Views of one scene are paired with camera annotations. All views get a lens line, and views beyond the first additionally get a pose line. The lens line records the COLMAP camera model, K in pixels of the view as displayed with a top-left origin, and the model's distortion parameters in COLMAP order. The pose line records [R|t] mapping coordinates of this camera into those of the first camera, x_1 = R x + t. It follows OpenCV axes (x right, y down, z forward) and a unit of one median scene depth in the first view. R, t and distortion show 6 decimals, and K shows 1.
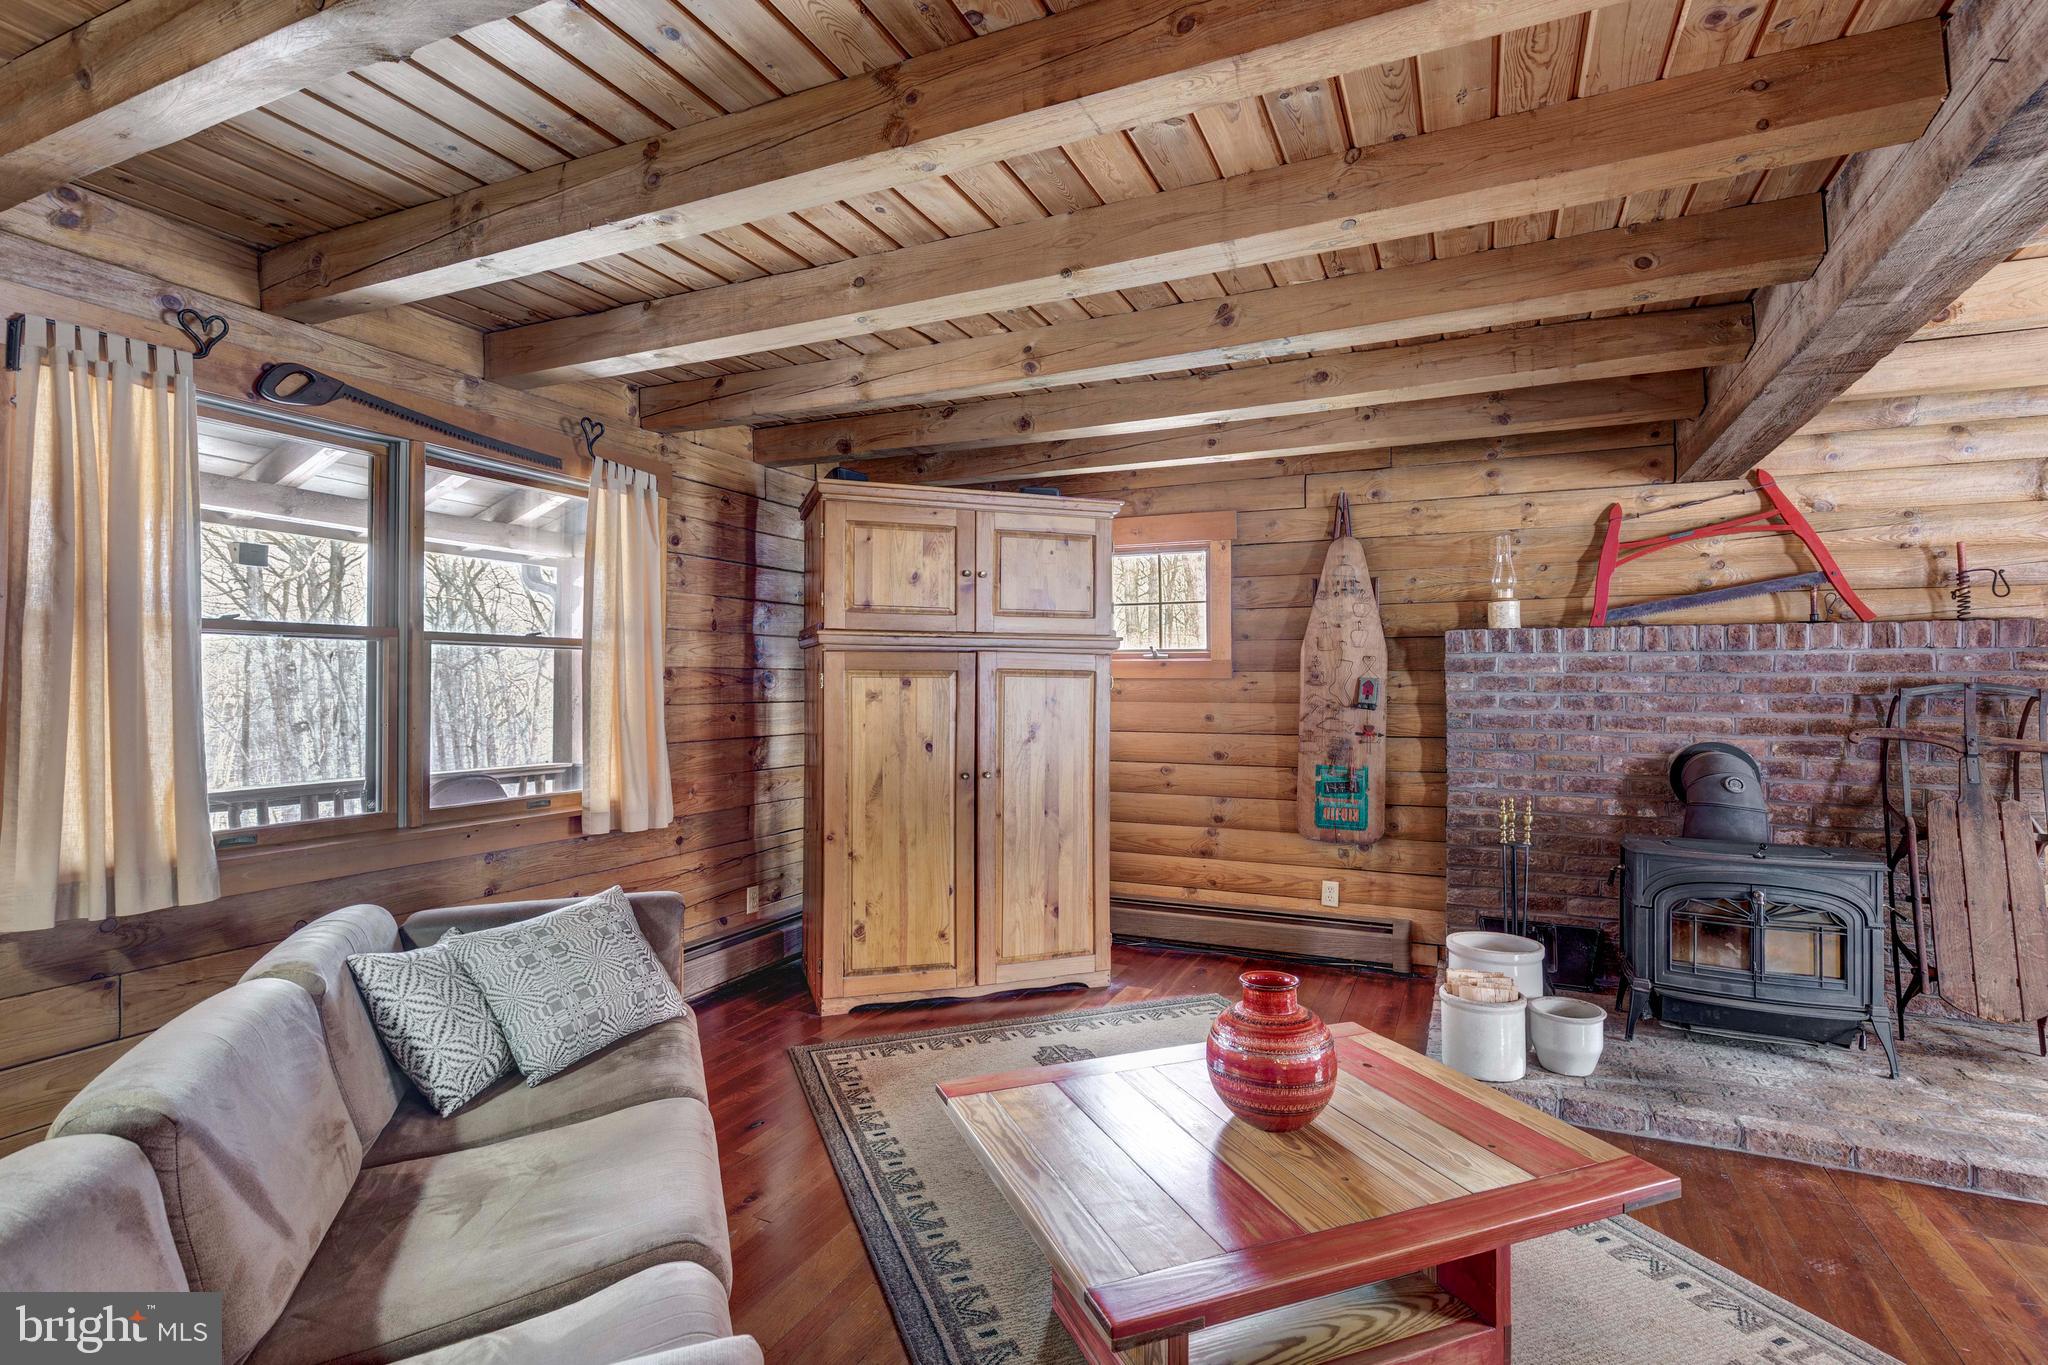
lens RADIAL K [[953.3, 0, 1072.3], [0, 953.3, 672.0], [0, 0, 1]] dist [0.009789, -0.000357]
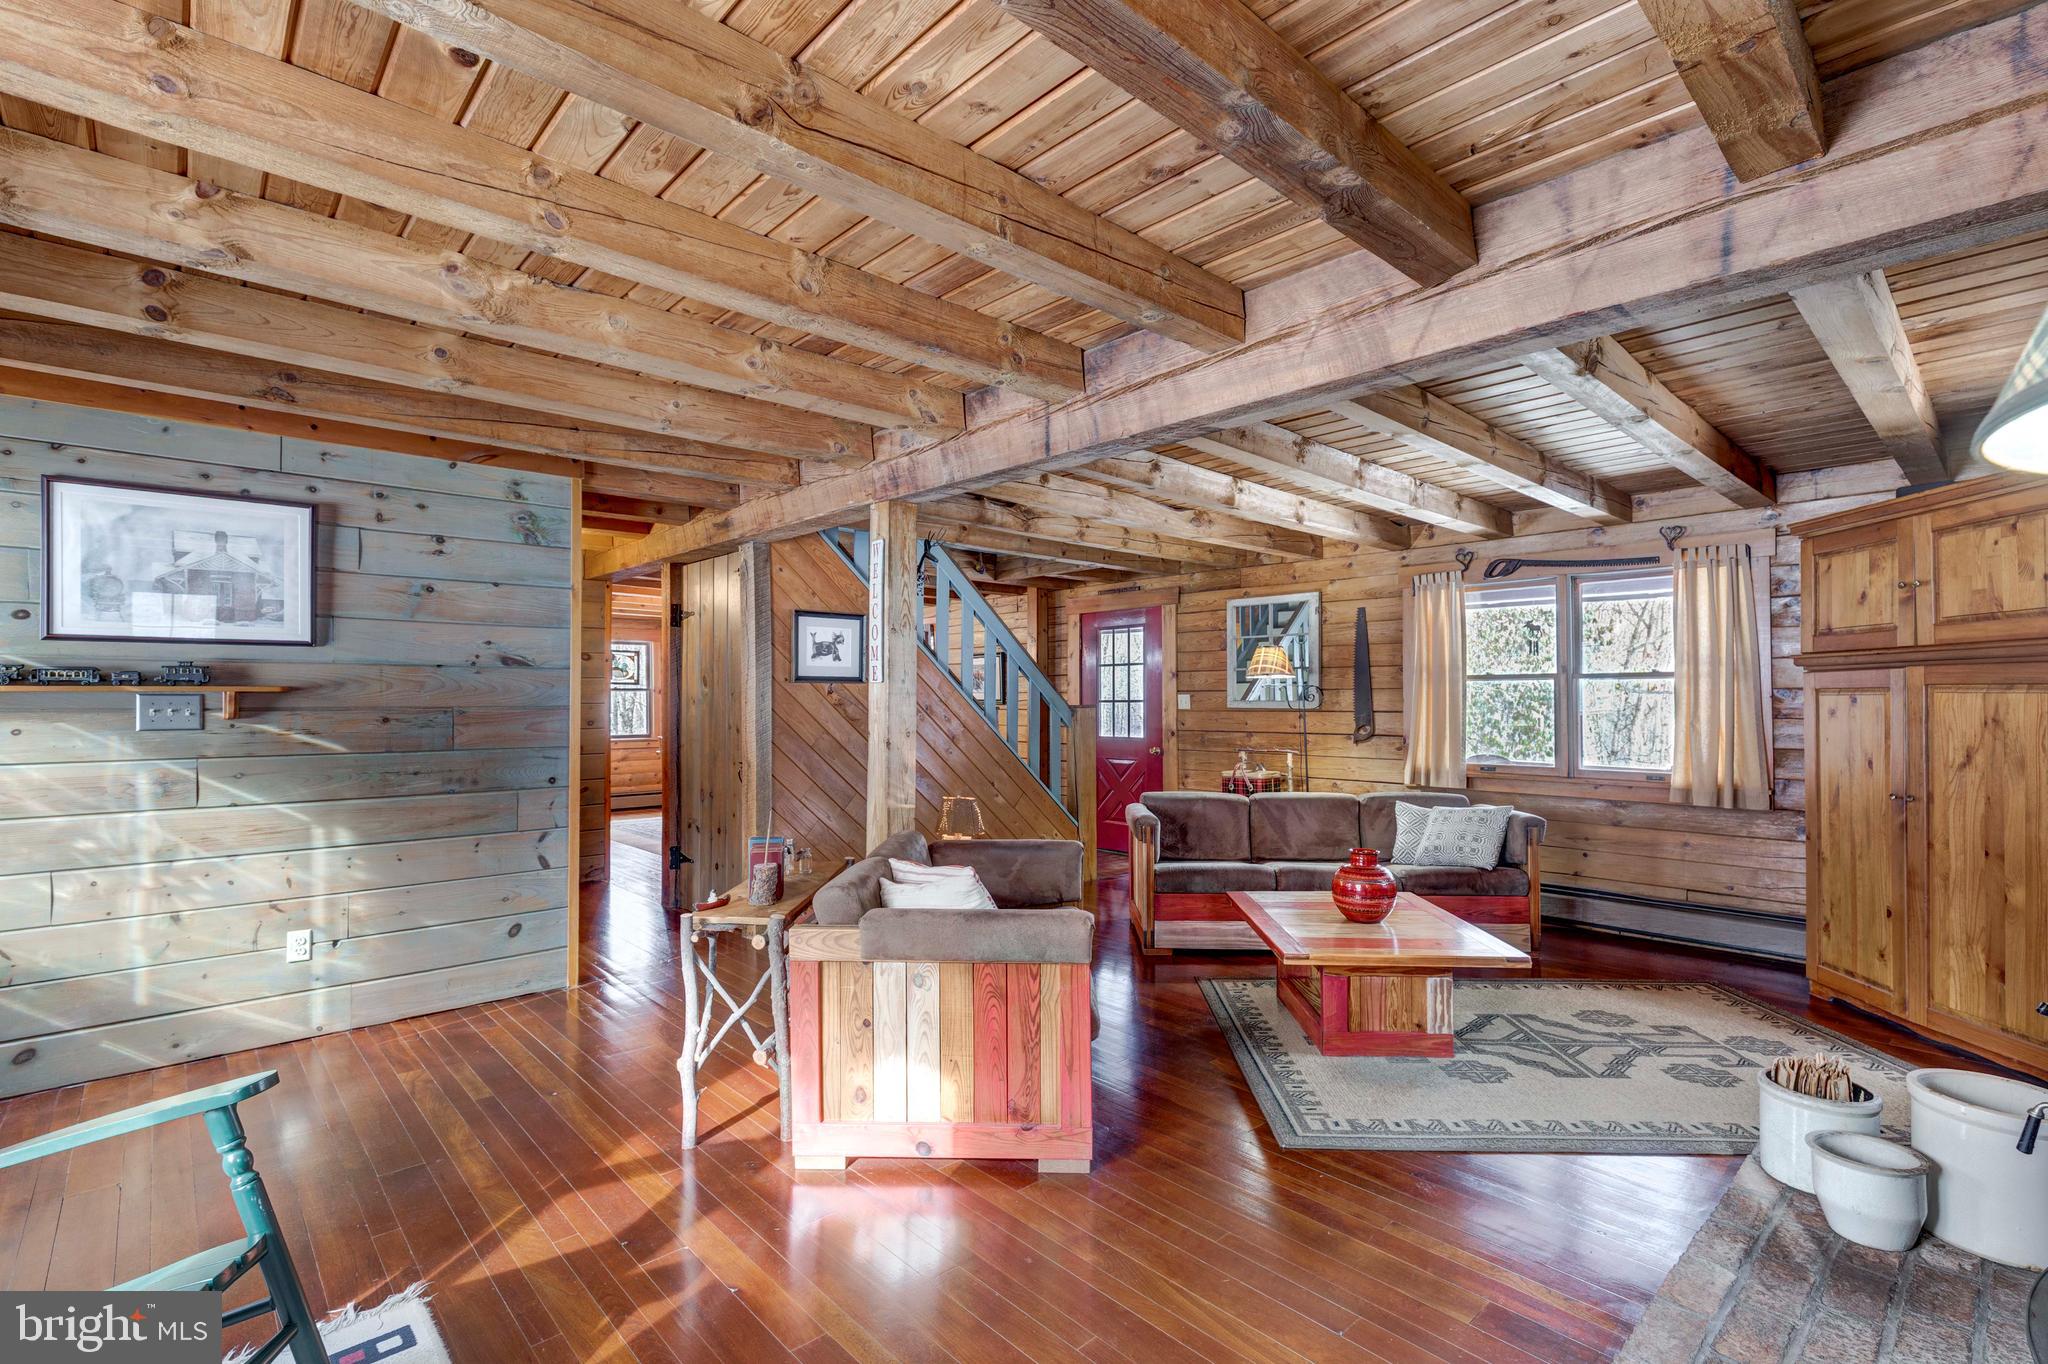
lens RADIAL K [[953.3, 0, 1034.3], [0, 953.3, 692.1], [0, 0, 1]] dist [0.009789, -0.000357]
pose [[-0.389389, -0.014156, -0.920965, 1.136006], [0.006254, 0.999818, -0.018012, 0.015813], [0.921052, -0.012773, -0.389229, 0.586031]]
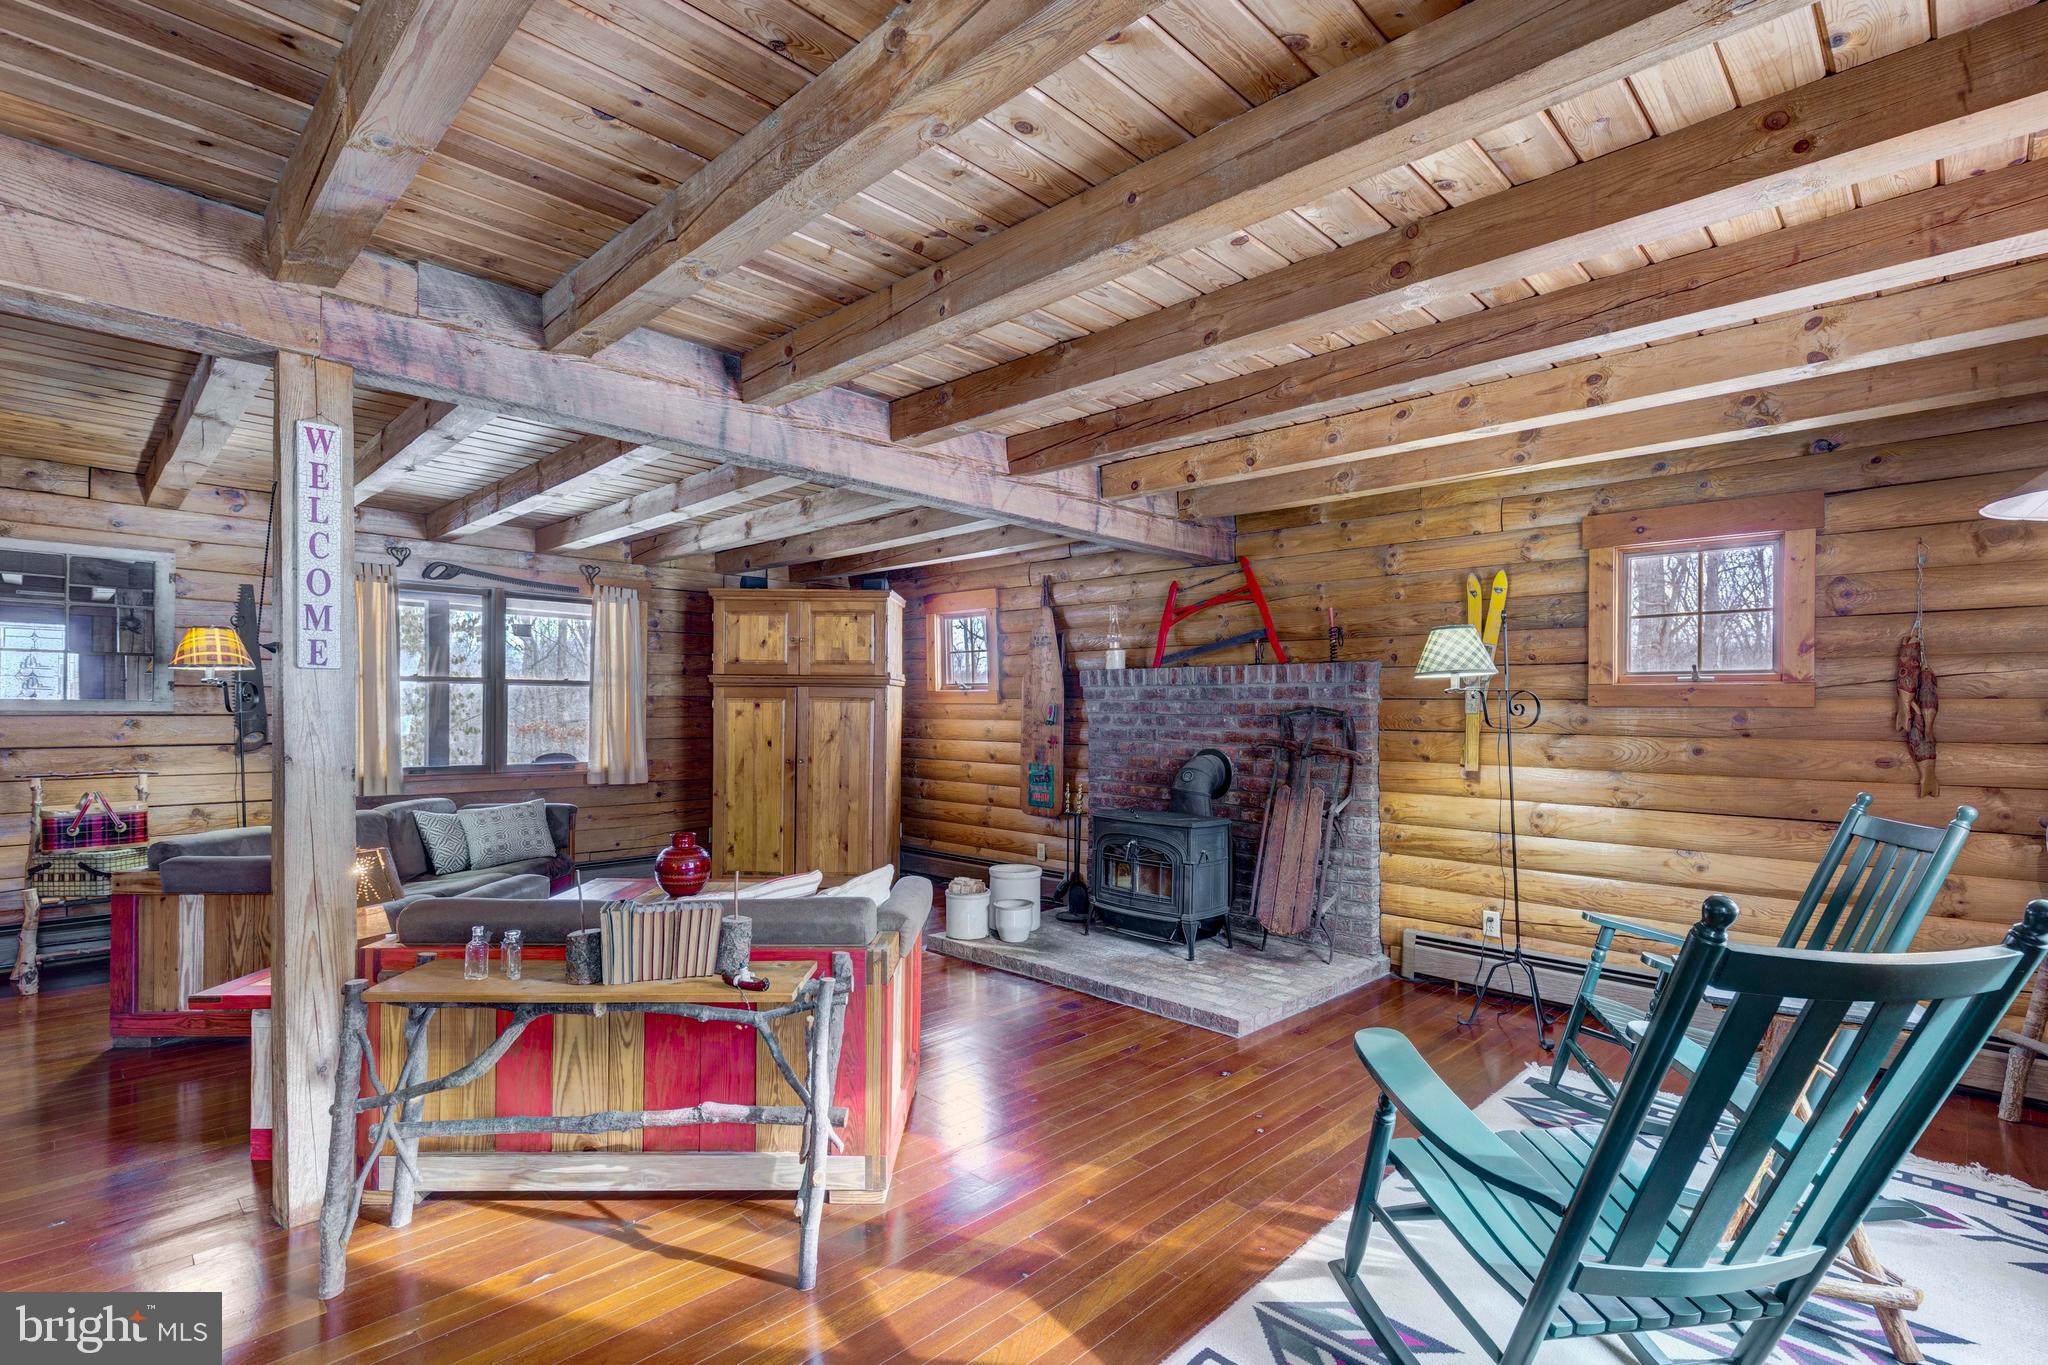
lens RADIAL K [[953.3, 0, 1029.7], [0, 953.3, 701.7], [0, 0, 1]] dist [0.009789, -0.000357]
pose [[0.932325, 0.002206, -0.361615, 0.893354], [-0.001203, 0.999995, 0.002999, -0.000670], [0.361619, -0.002361, 0.932323, -0.409037]]
